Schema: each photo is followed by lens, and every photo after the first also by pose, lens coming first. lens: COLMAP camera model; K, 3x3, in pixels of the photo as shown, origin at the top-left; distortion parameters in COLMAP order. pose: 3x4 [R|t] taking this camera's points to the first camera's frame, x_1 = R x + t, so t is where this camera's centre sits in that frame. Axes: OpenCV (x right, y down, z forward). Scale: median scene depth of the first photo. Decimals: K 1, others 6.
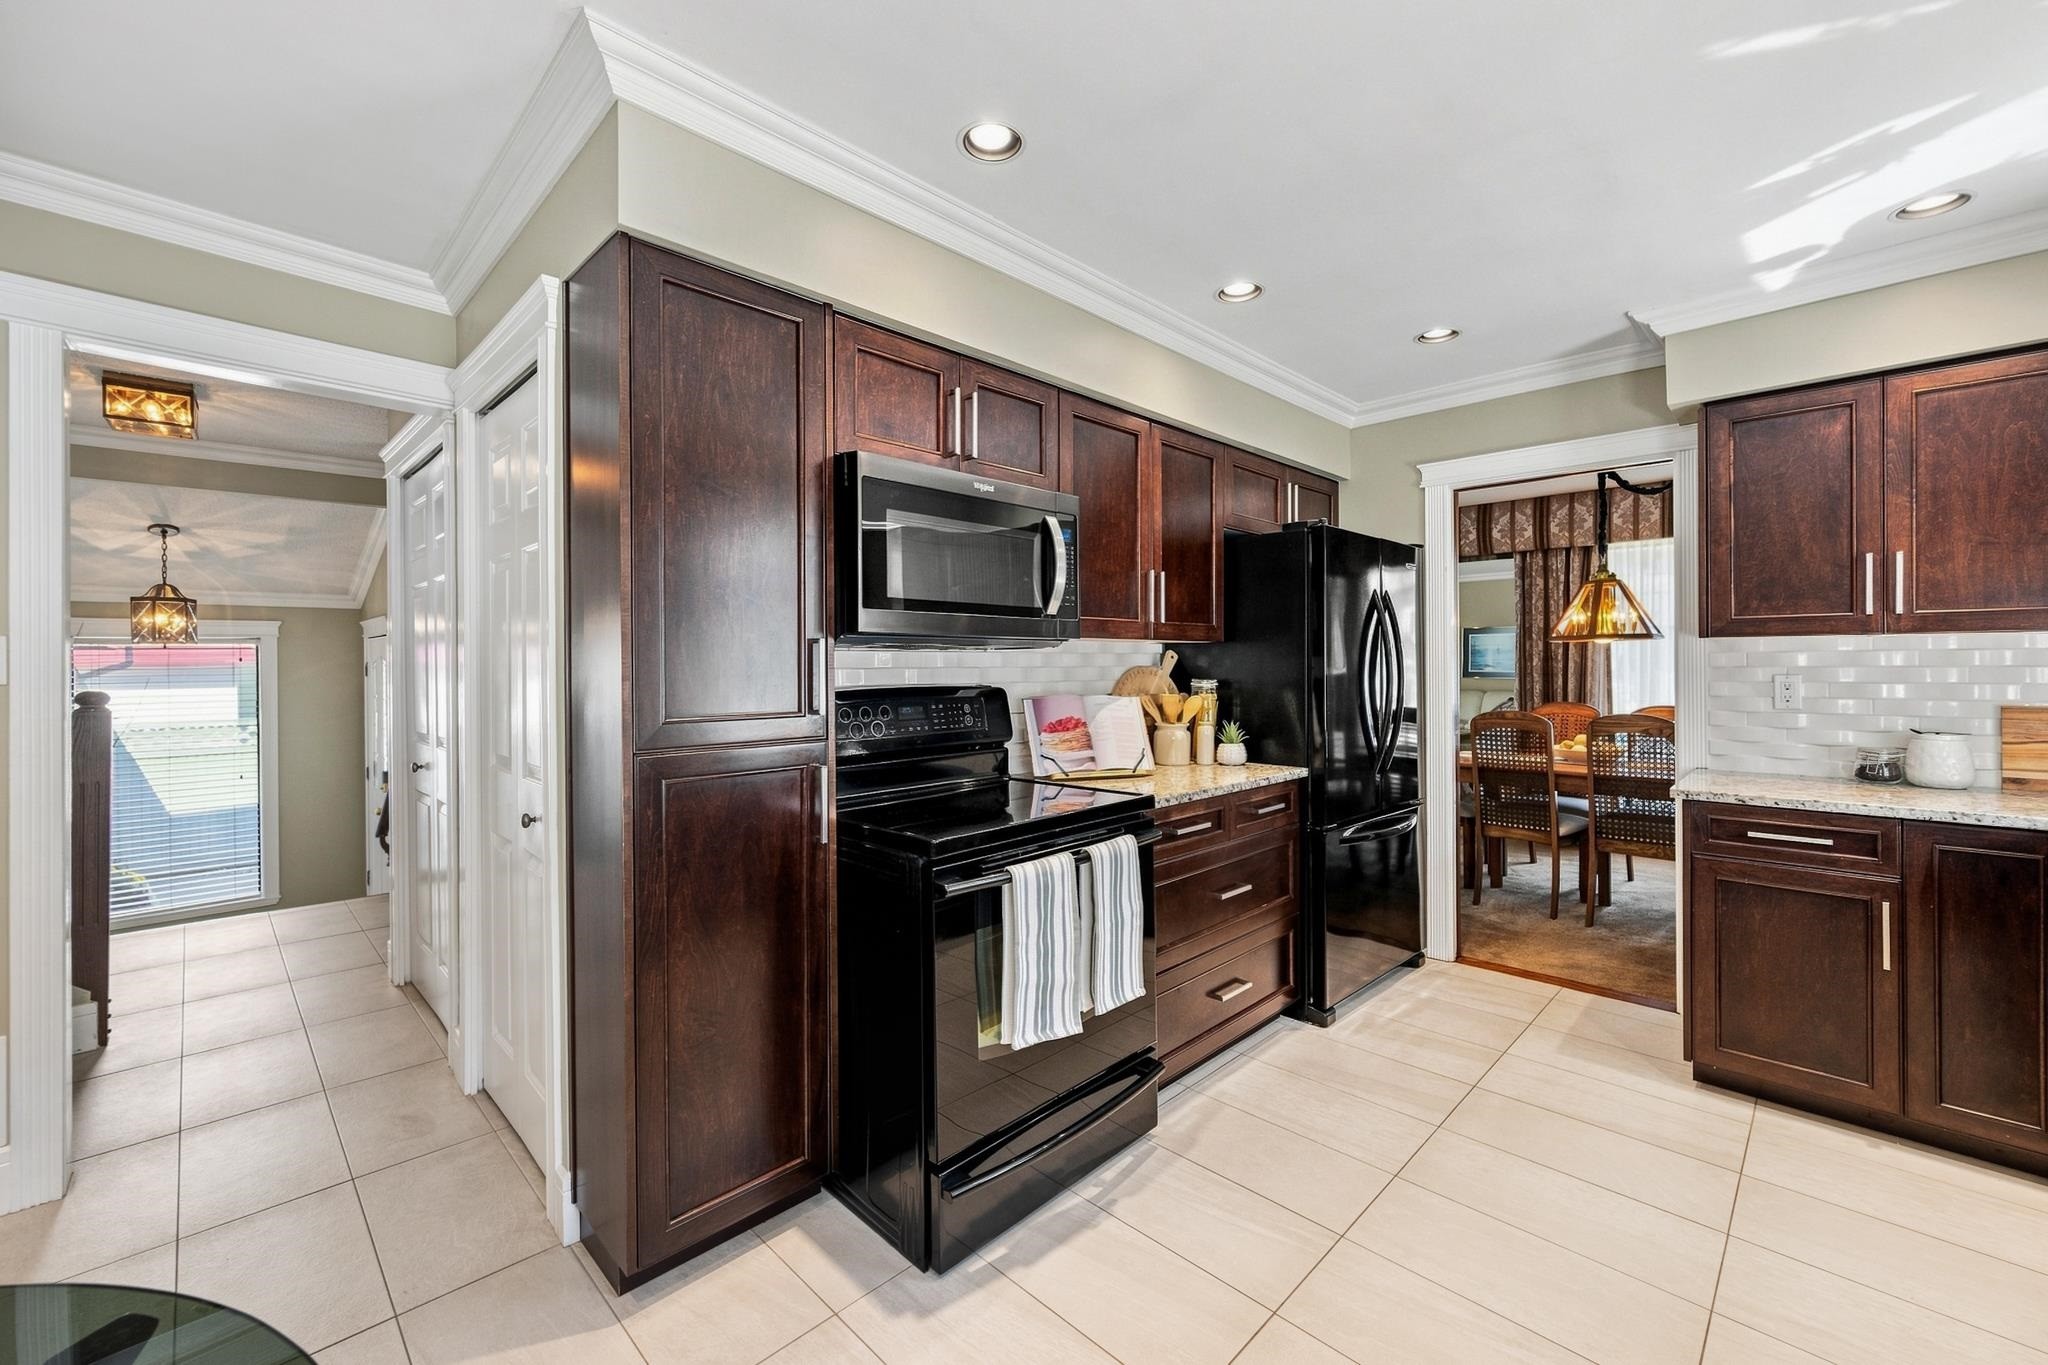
lens RADIAL K [[829.8, 0, 1024.1], [0, 829.8, 666.3], [0, 0, 1]] dist [0.002800, 0.000095]
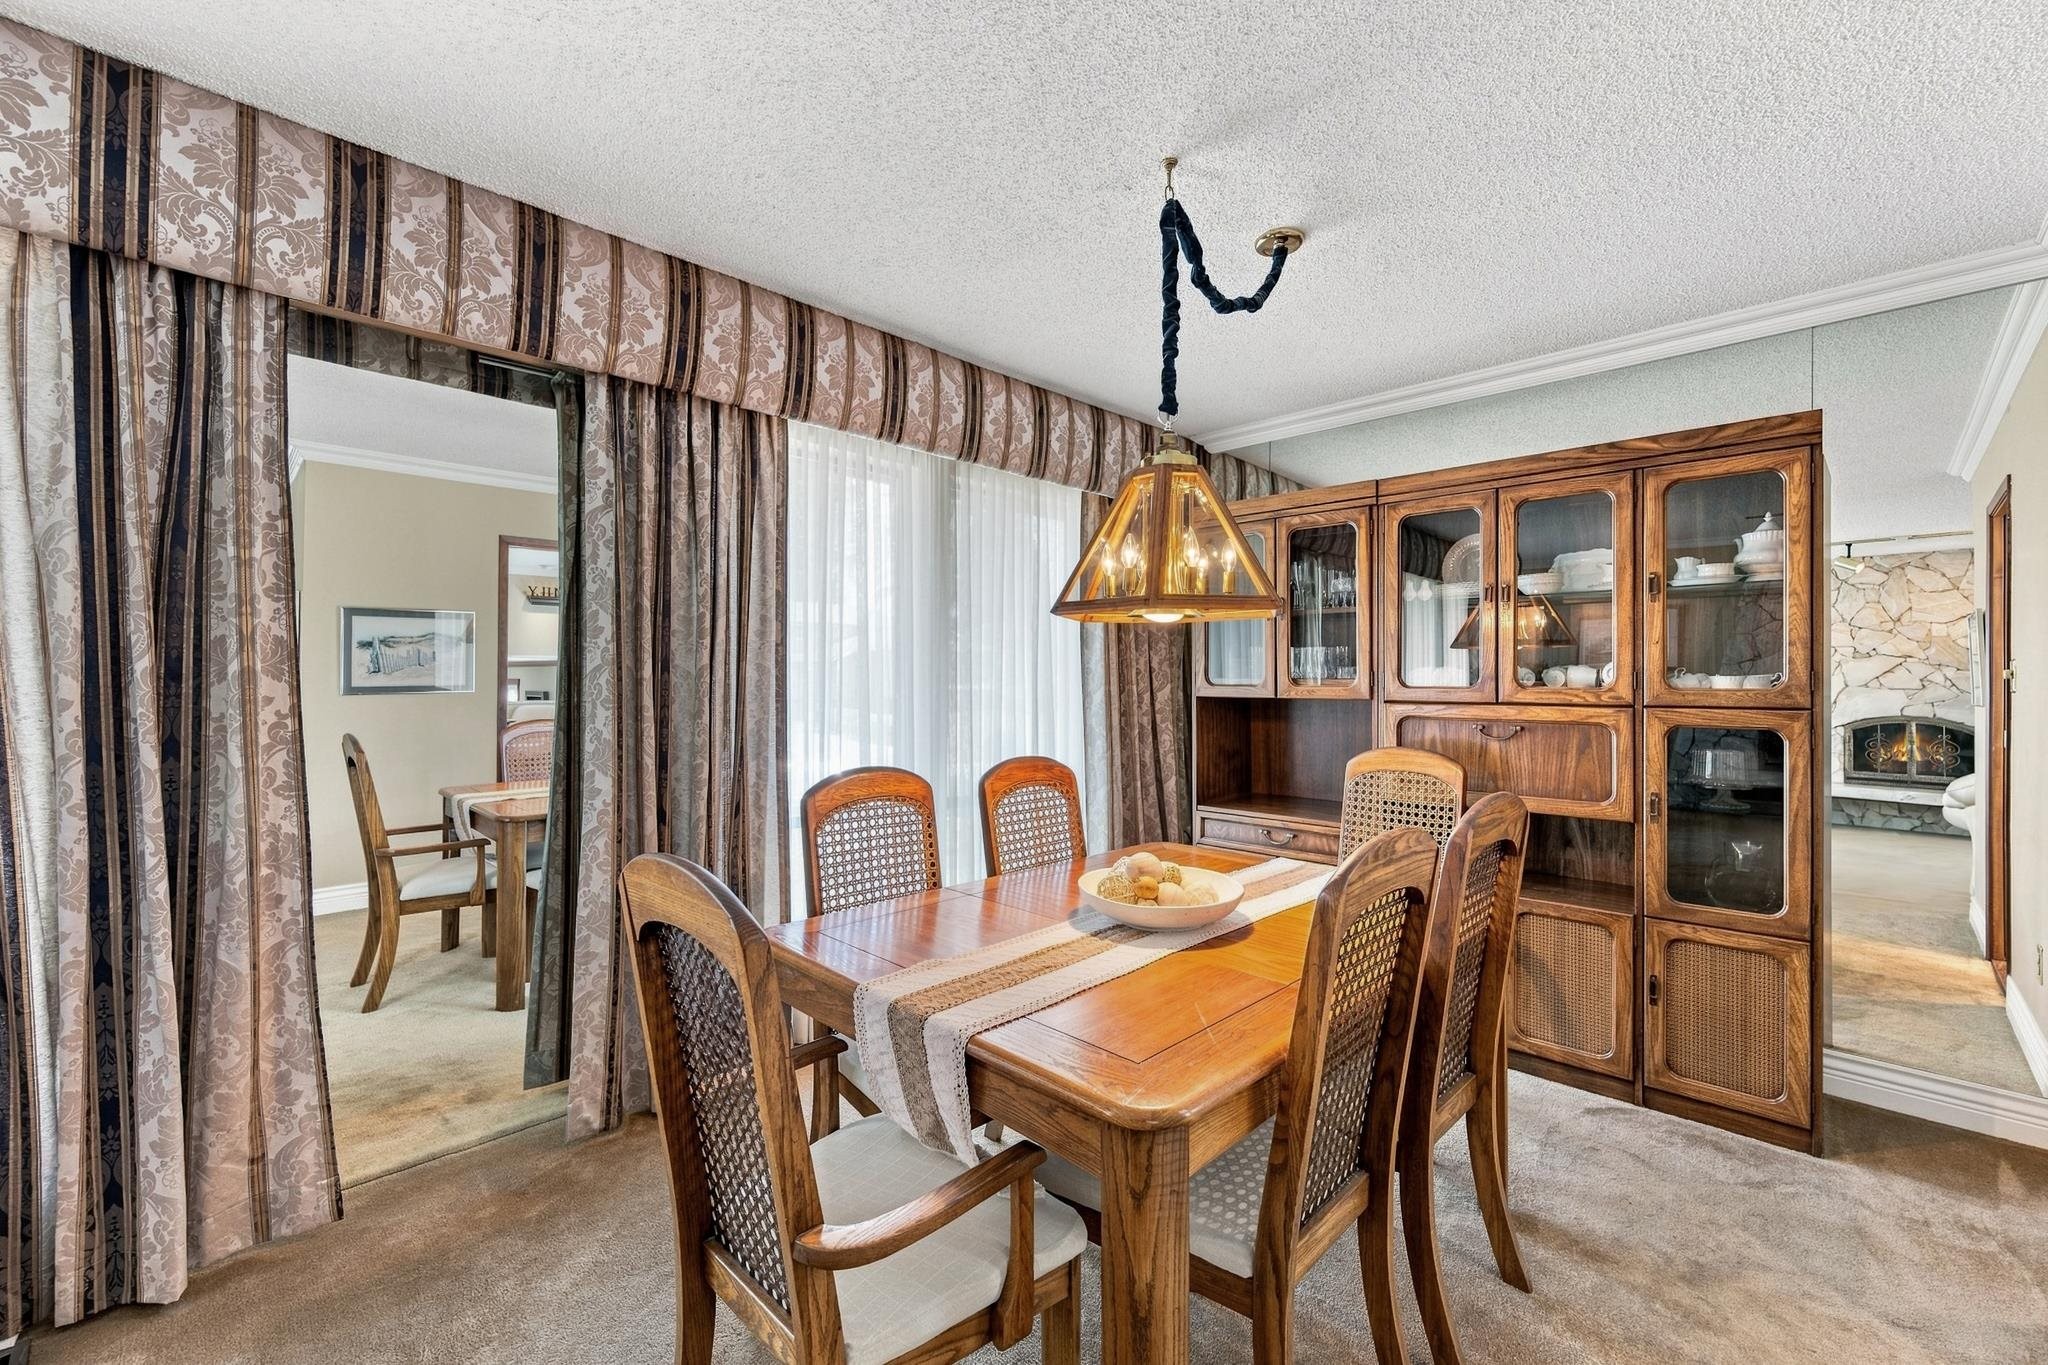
lens RADIAL K [[829.8, 0, 1024.1], [0, 829.8, 666.3], [0, 0, 1]] dist [0.002800, 0.000095]
pose [[0.003172, 0.013793, 0.999900, 0.446142], [-0.000396, 0.999905, -0.013792, 0.000699], [-0.999995, -0.000352, 0.003177, 1.690041]]
